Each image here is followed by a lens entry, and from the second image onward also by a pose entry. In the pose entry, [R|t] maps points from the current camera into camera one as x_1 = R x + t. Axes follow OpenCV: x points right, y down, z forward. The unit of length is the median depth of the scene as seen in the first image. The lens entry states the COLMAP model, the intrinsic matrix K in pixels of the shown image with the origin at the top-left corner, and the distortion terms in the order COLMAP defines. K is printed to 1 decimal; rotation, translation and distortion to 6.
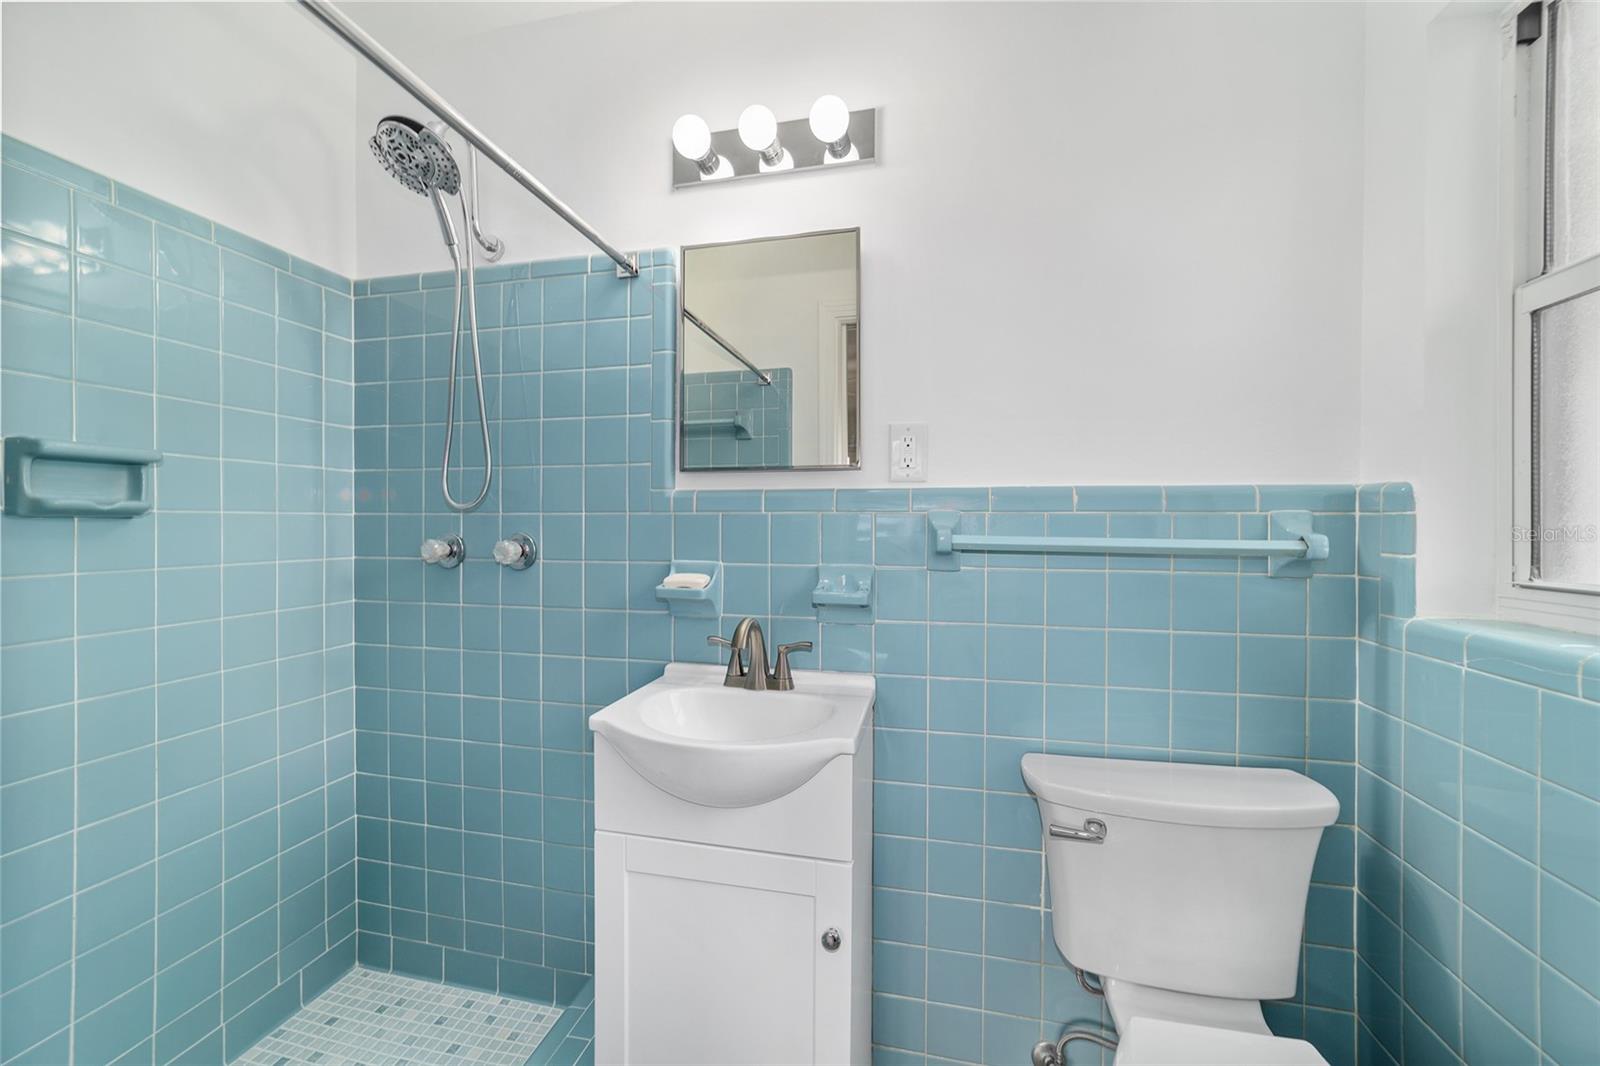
lens RADIAL K [[612.1, 0, 797.3], [0, 612.1, 530.0], [0, 0, 1]] dist [-0.021228, 0.007368]
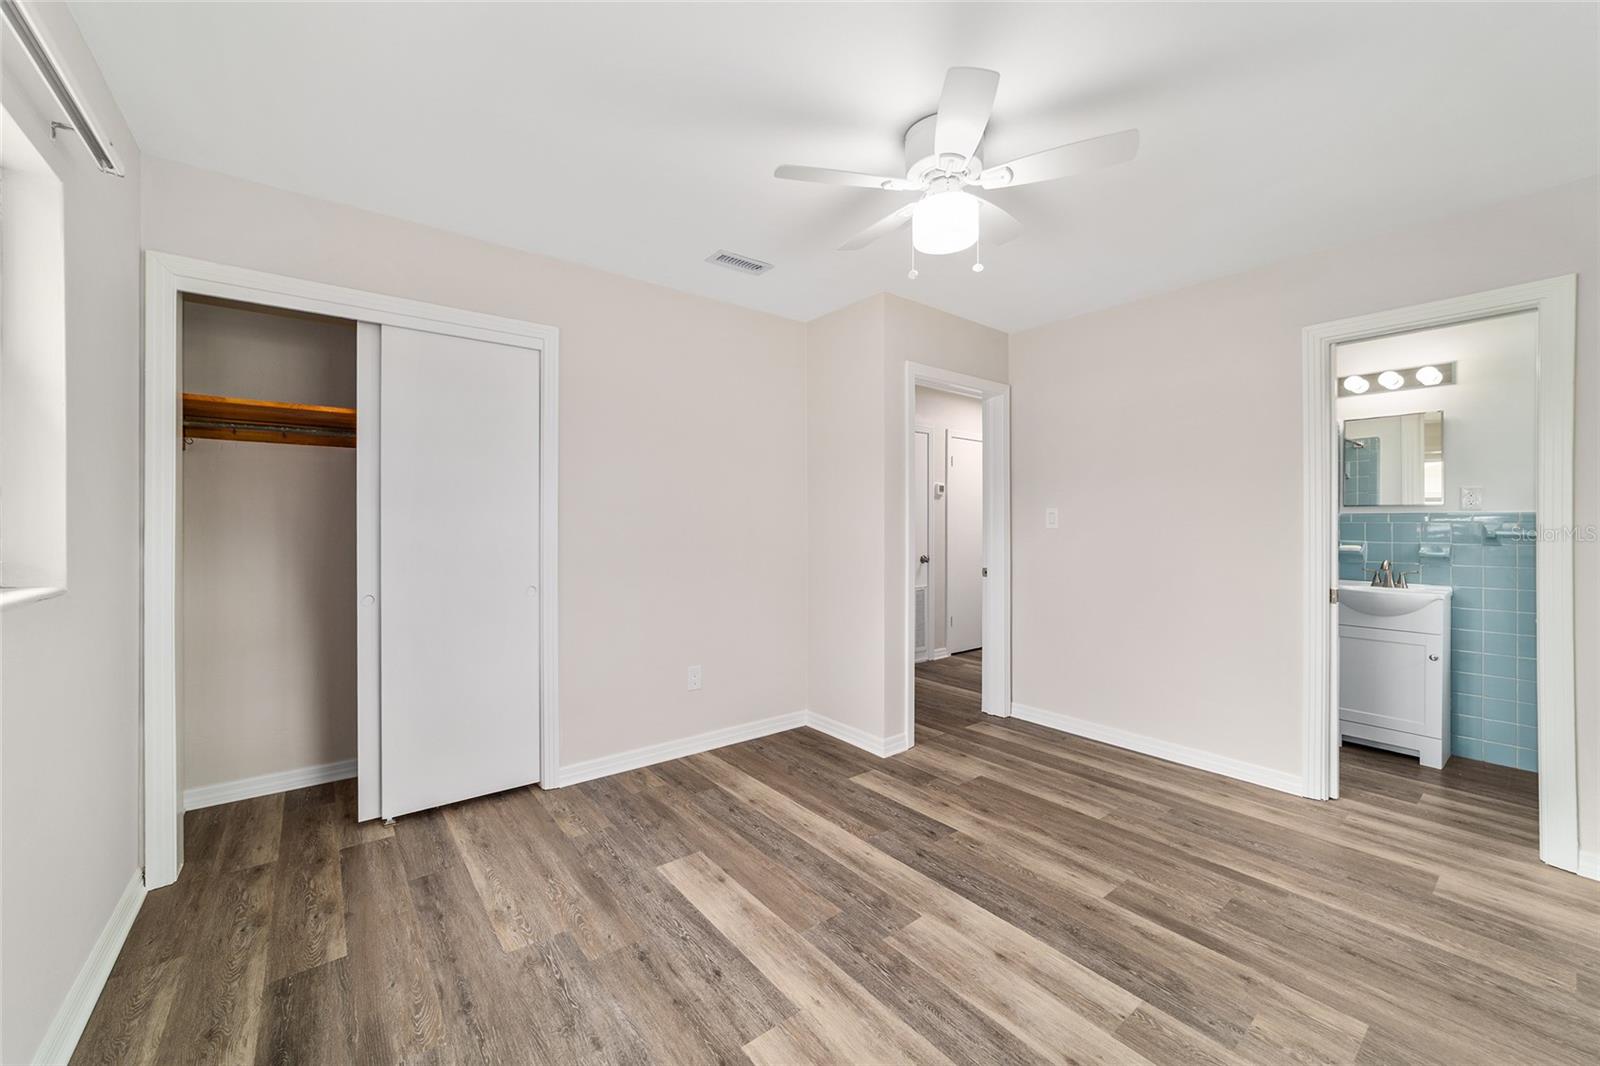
lens RADIAL K [[612.1, 0, 797.3], [0, 612.1, 530.0], [0, 0, 1]] dist [-0.021228, 0.007368]
pose [[0.774477, -0.000184, -0.632602, -0.395469], [-0.000812, 0.999999, -0.001284, 0.009452], [0.632601, 0.001508, 0.774476, -2.673523]]
